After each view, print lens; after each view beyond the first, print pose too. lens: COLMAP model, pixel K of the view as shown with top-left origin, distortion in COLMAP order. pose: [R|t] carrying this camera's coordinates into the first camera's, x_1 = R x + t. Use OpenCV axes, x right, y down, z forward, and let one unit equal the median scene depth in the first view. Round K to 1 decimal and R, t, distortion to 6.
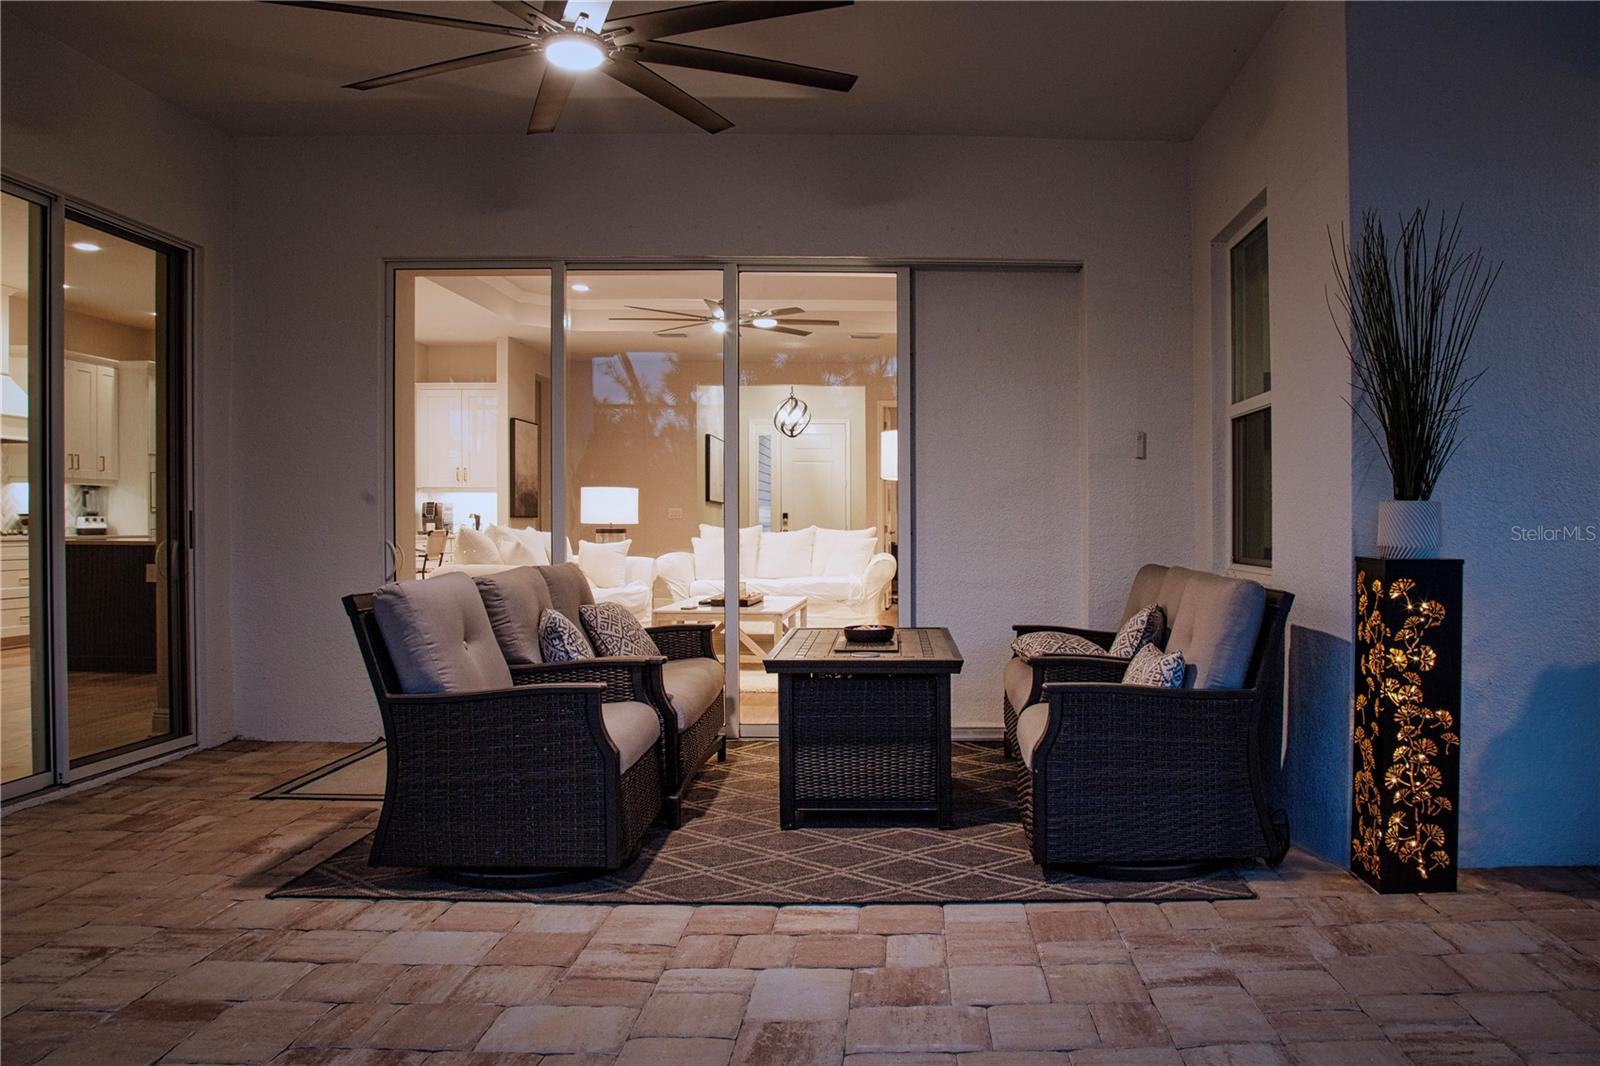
lens RADIAL K [[1153.4, 0, 927.7], [0, 1153.4, 504.3], [0, 0, 1]] dist [-0.077041, 0.024911]
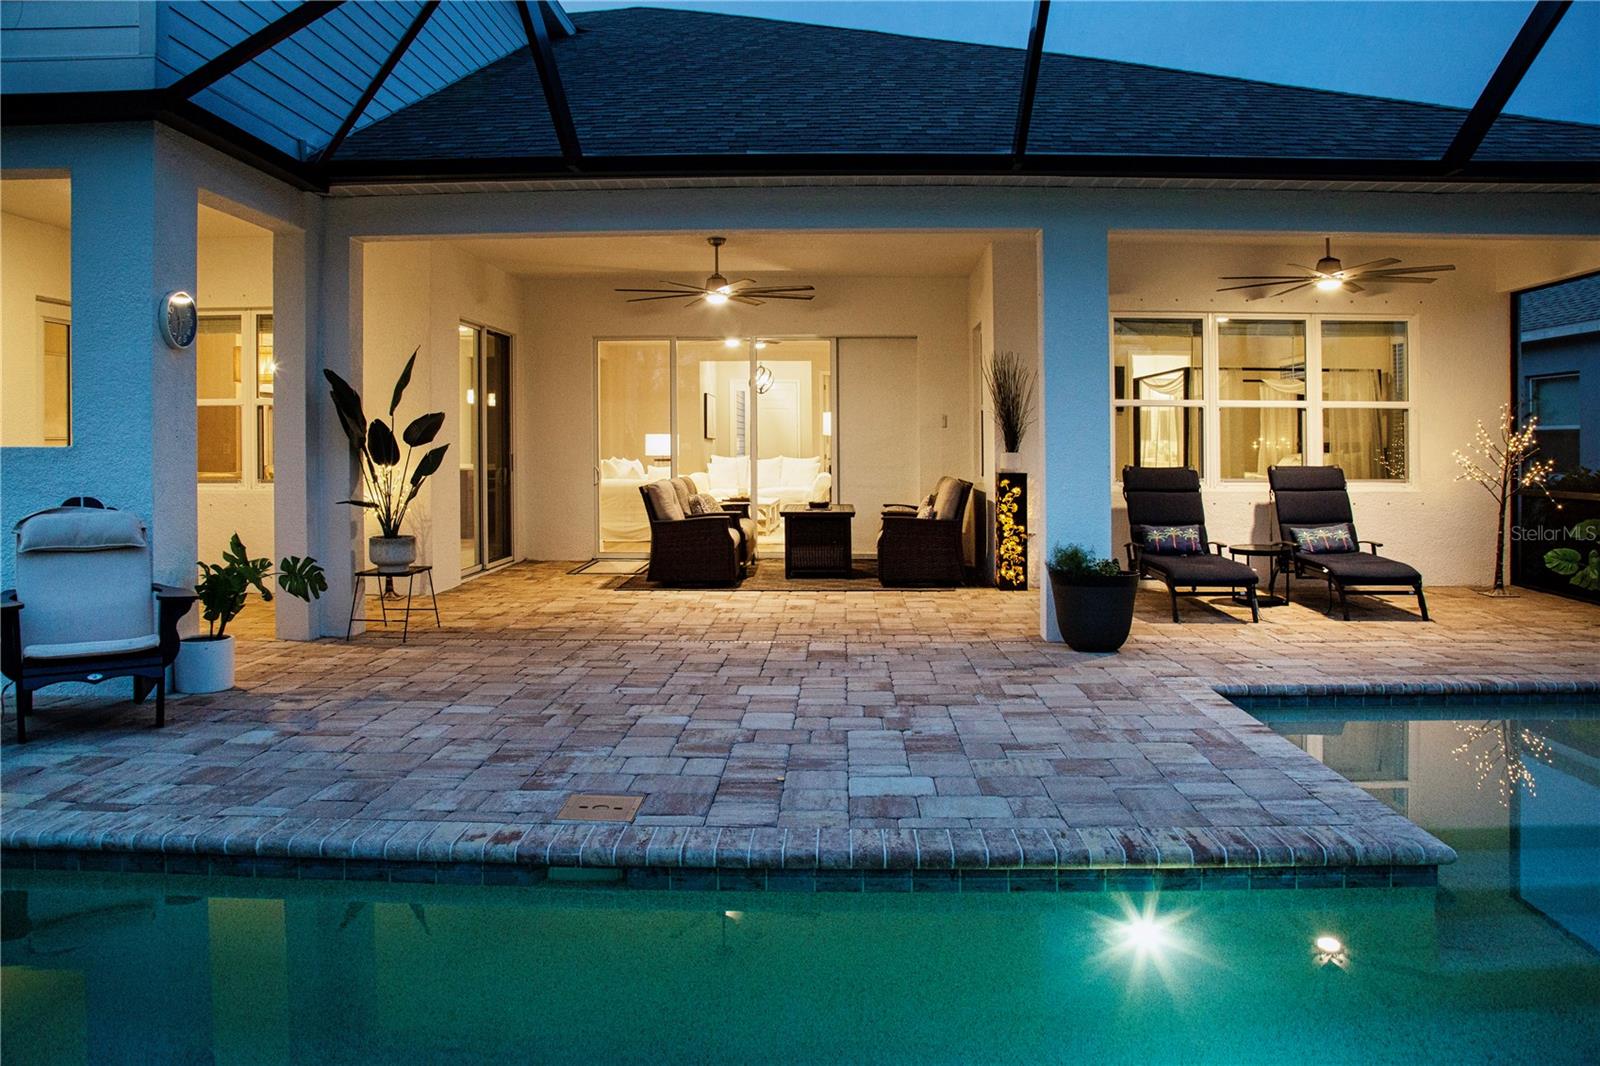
lens RADIAL K [[1153.4, 0, 800.5], [0, 1153.4, 521.6], [0, 0, 1]] dist [-0.077041, 0.024911]
pose [[0.998365, -0.000673, -0.057161, 0.056253], [0.005445, 0.996504, 0.083368, -0.063245], [0.056905, -0.083543, 0.994878, -1.639902]]
